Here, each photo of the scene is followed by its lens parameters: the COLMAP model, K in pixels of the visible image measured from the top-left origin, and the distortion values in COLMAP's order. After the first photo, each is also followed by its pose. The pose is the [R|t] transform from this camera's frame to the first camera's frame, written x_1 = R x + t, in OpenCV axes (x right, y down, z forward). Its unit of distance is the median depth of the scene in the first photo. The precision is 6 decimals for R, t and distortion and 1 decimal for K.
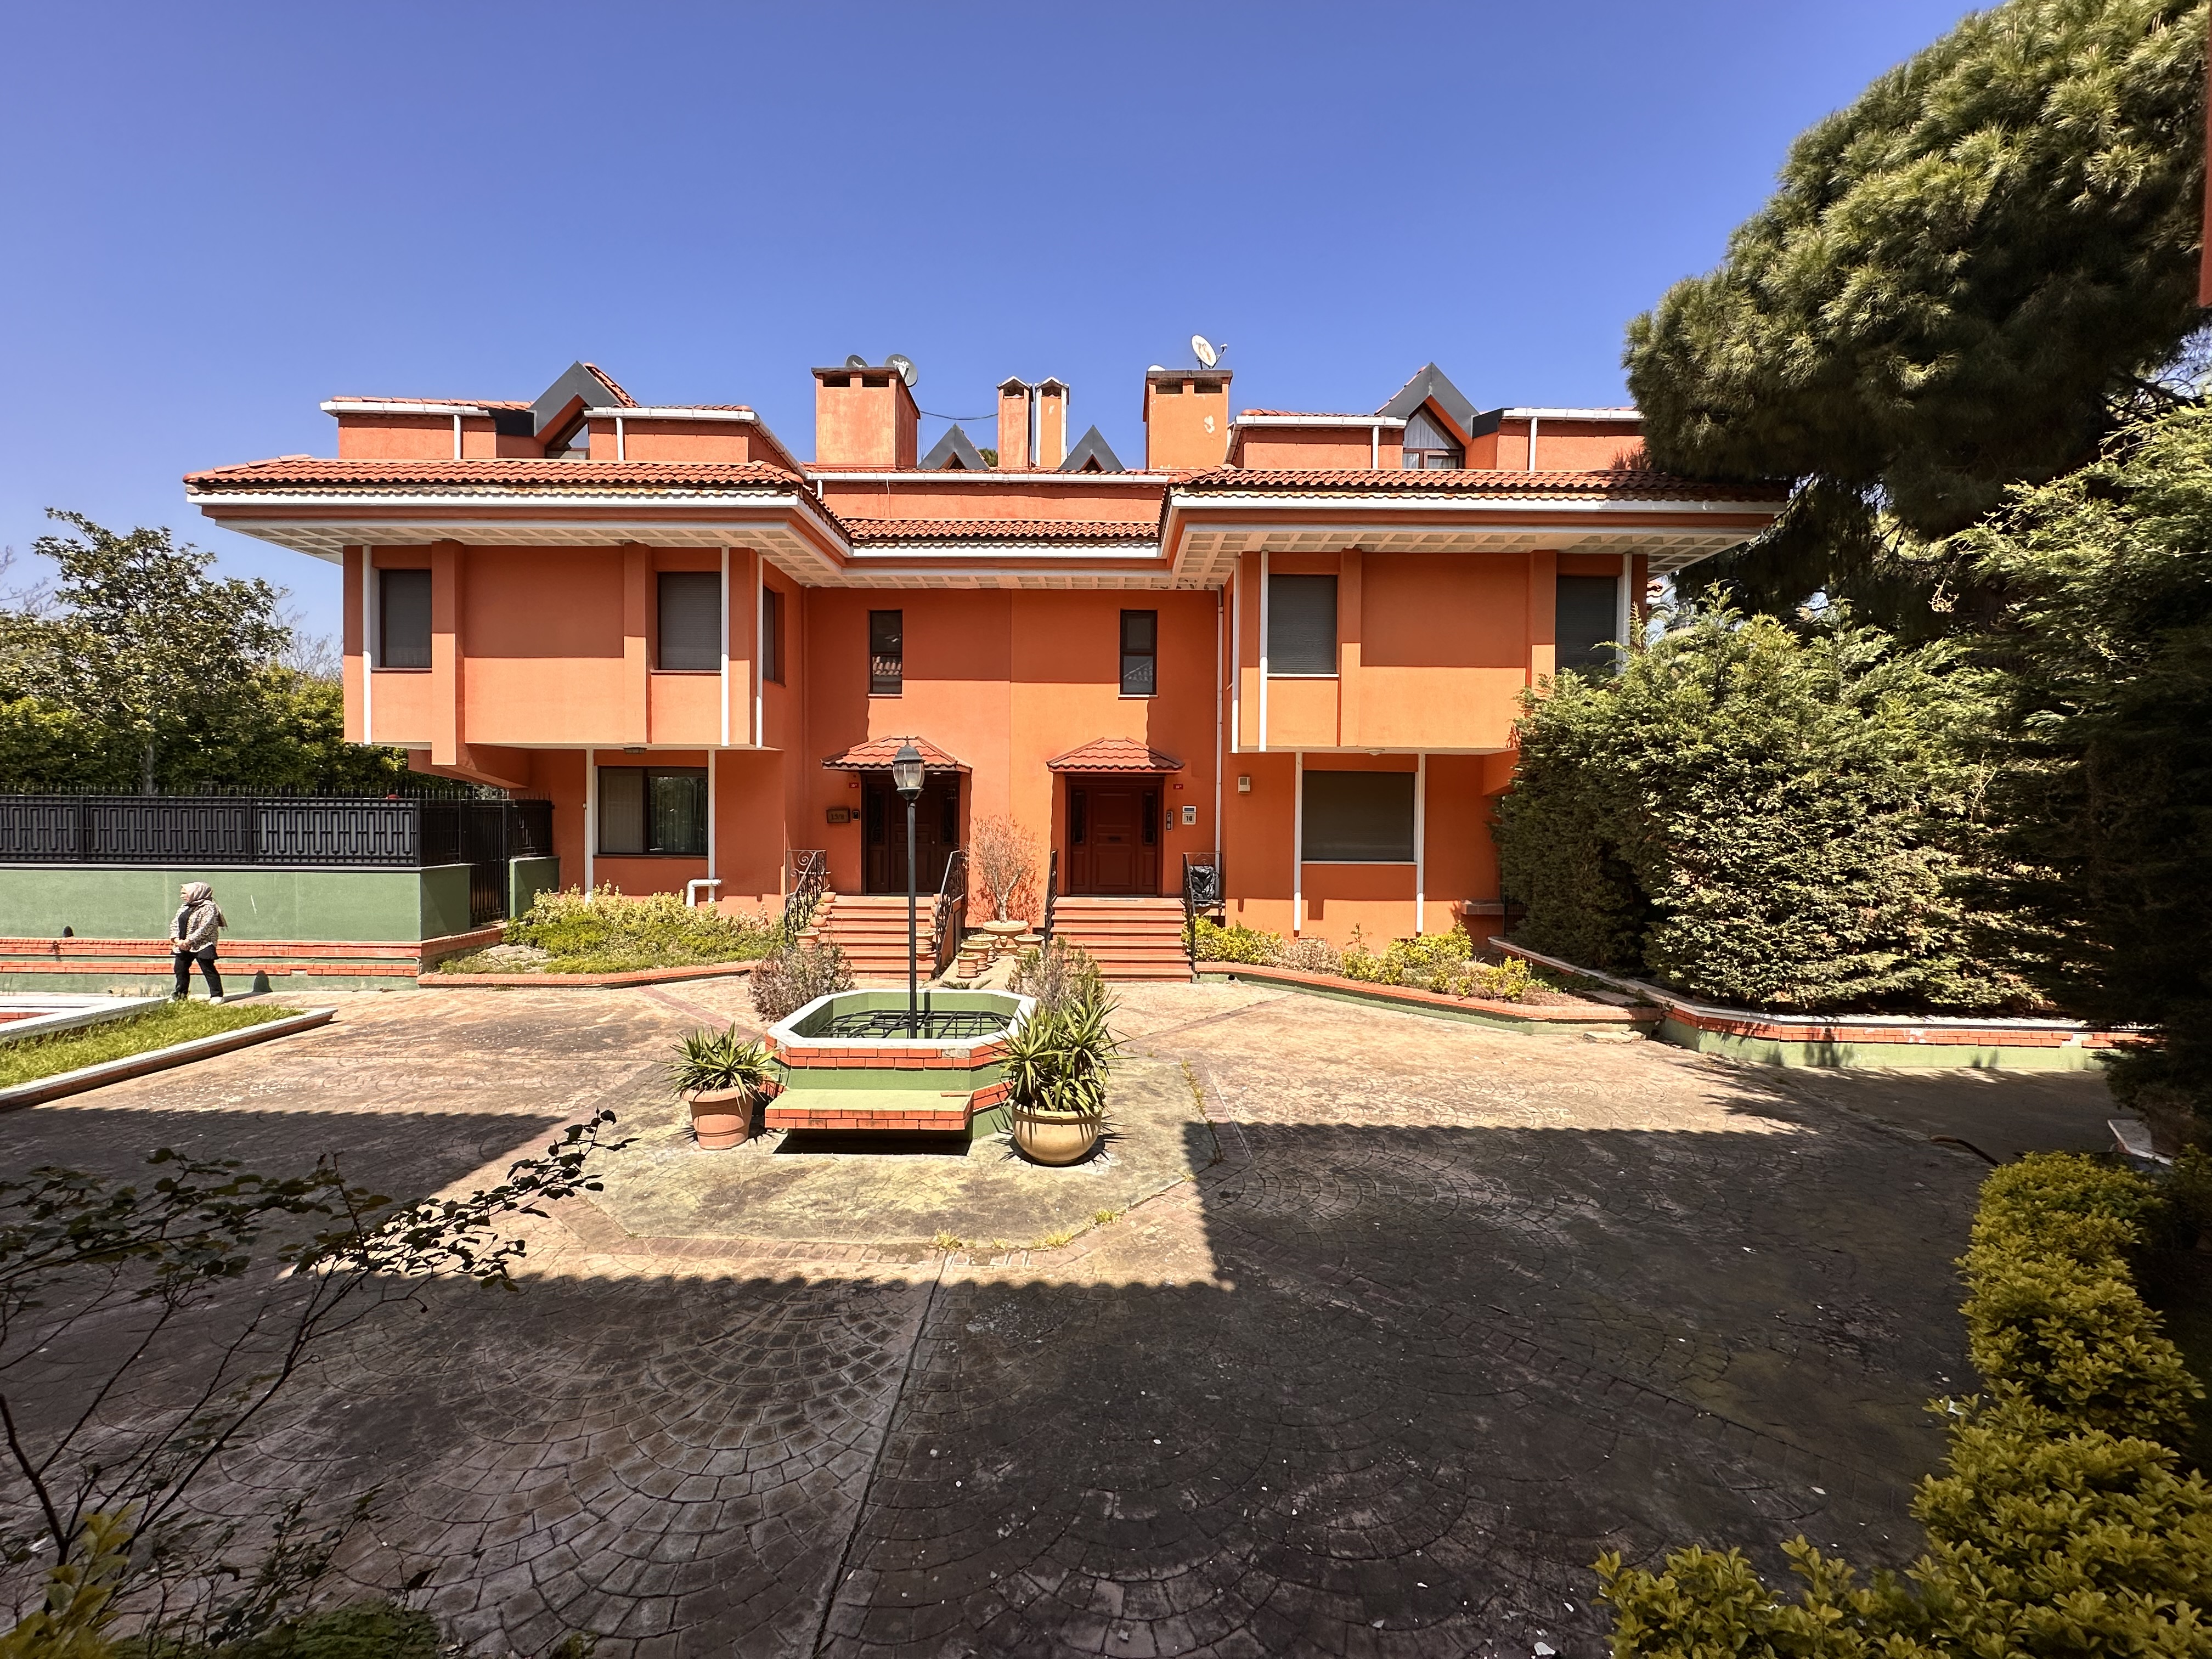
lens RADIAL K [[881.8, 0, 1112.4], [0, 881.8, 826.4], [0, 0, 1]] dist [-0.001881, 0.000530]
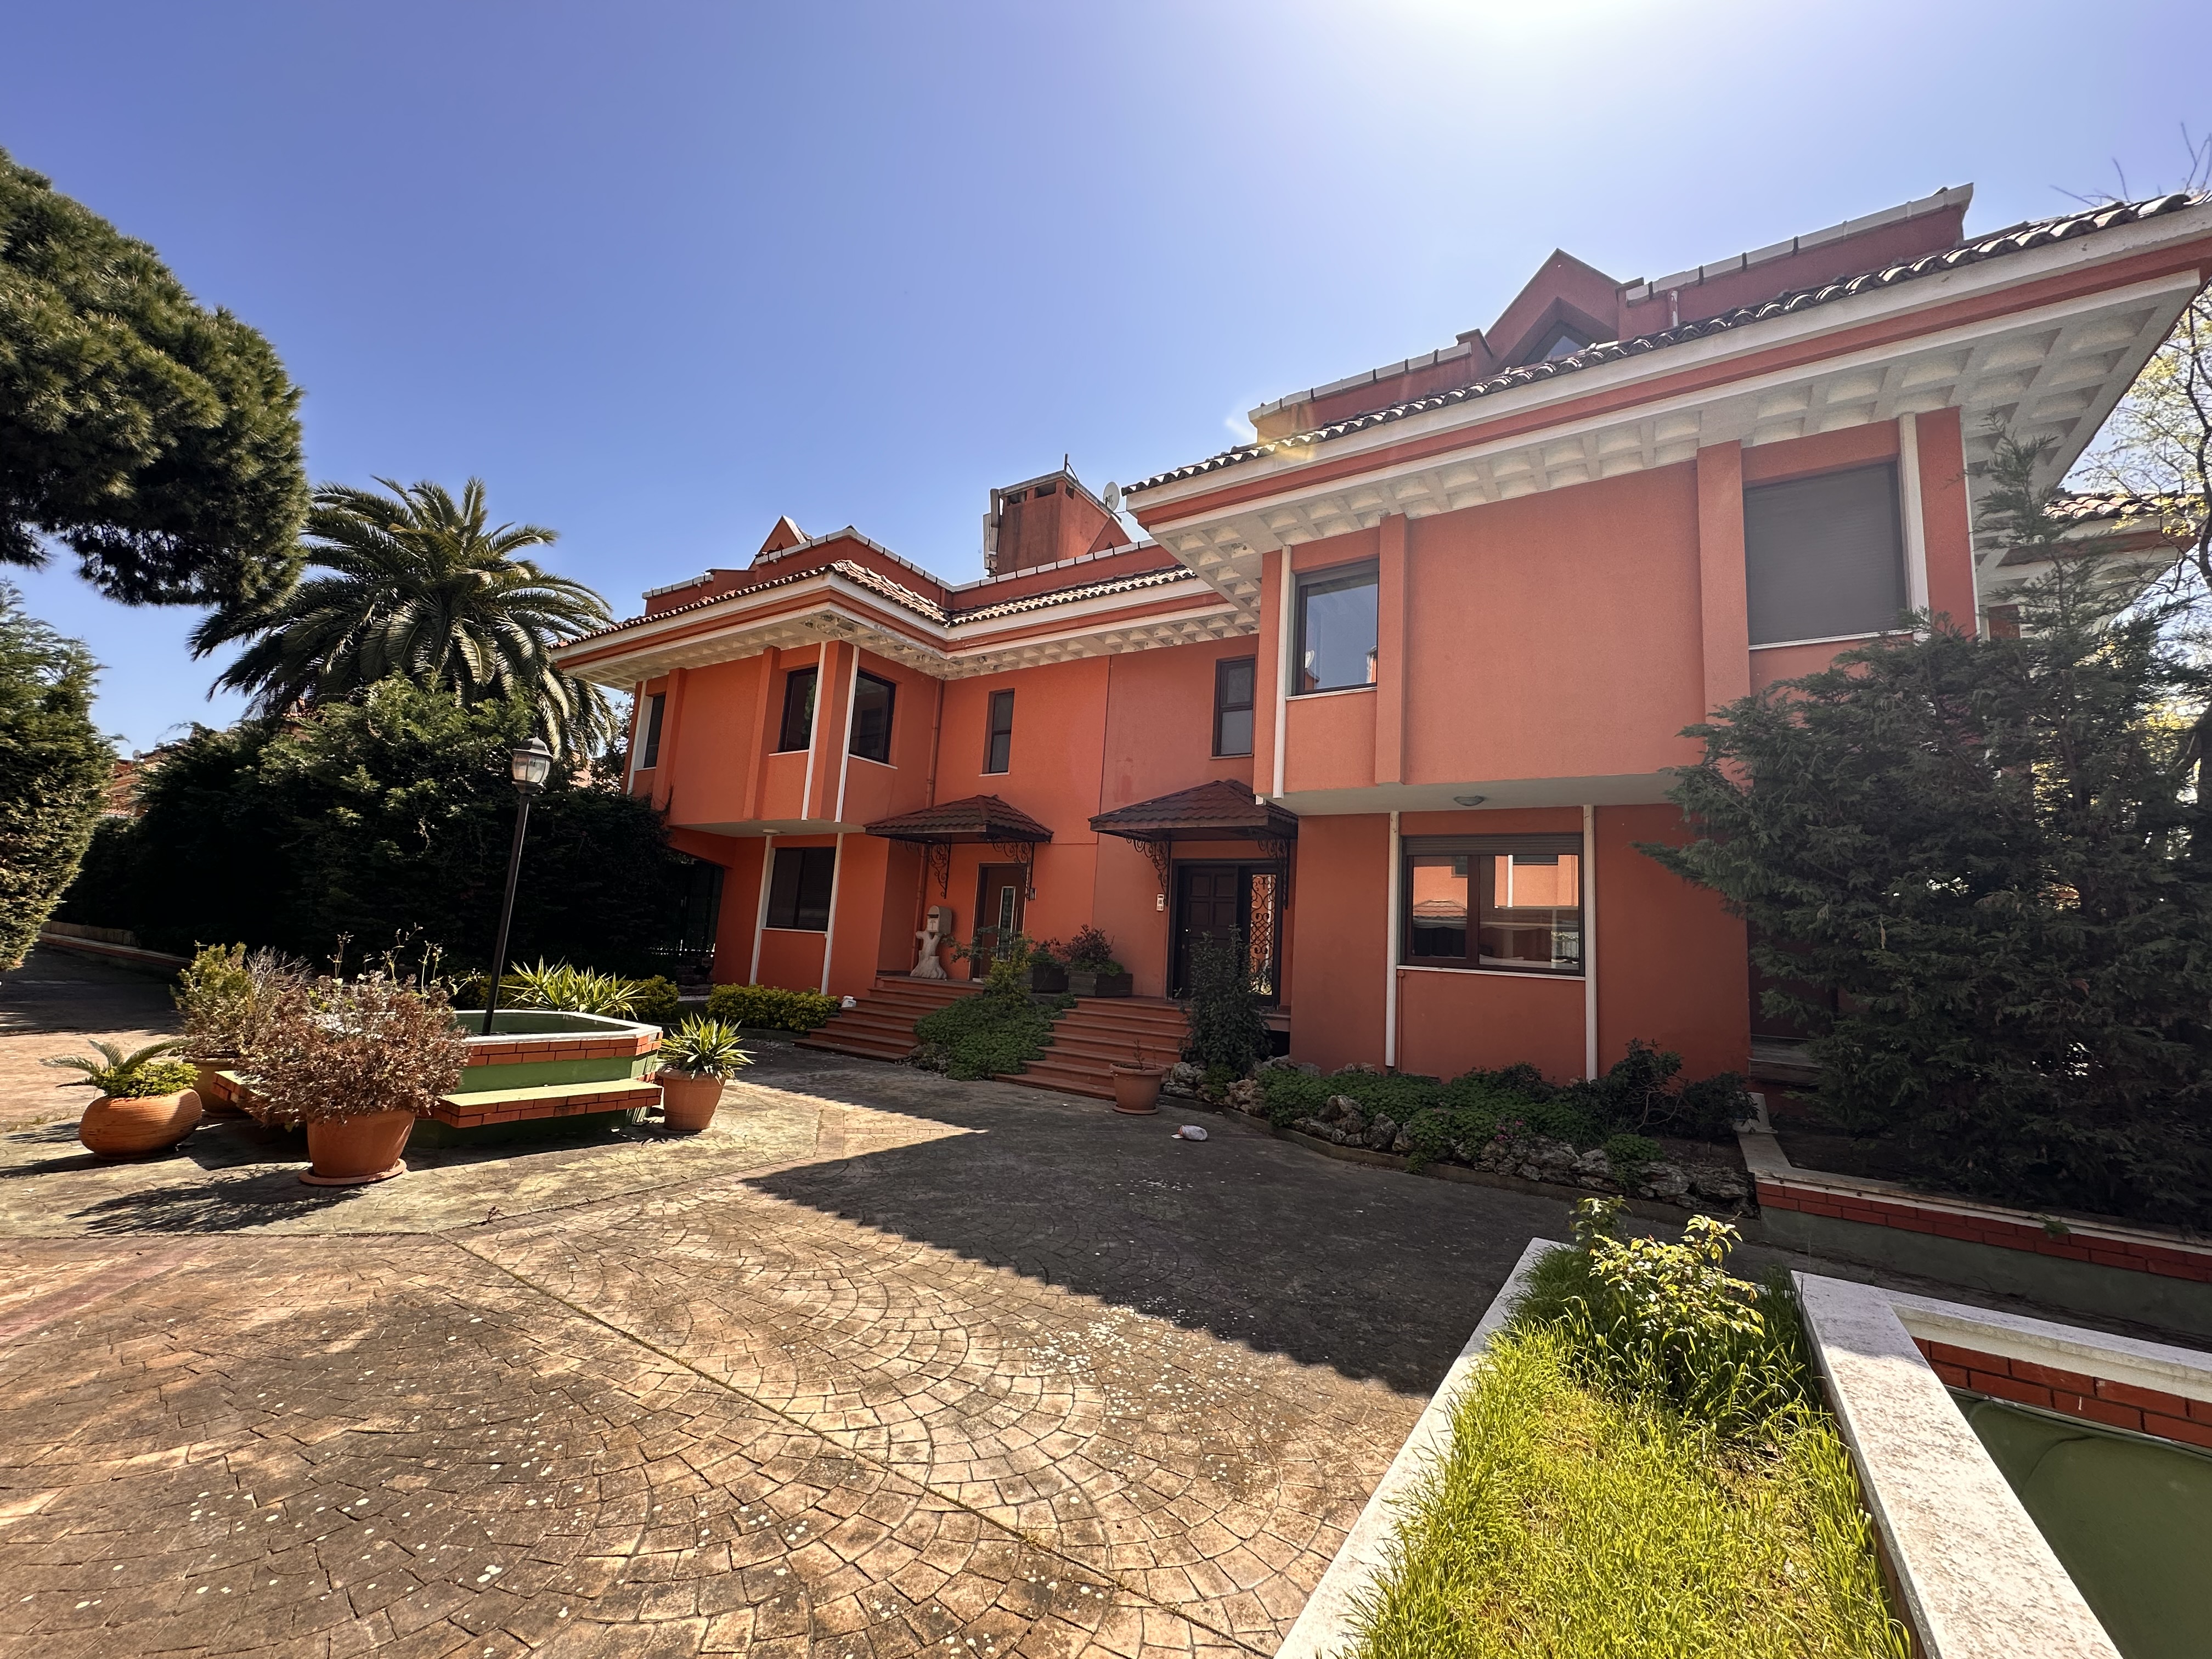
lens RADIAL K [[881.8, 0, 1108.0], [0, 881.8, 827.4], [0, 0, 1]] dist [-0.001881, 0.000530]
pose [[-0.838254, 0.015703, 0.545054, -1.333576], [-0.061426, 0.990503, -0.123005, 0.089464], [-0.541809, -0.136590, -0.829329, 1.515974]]
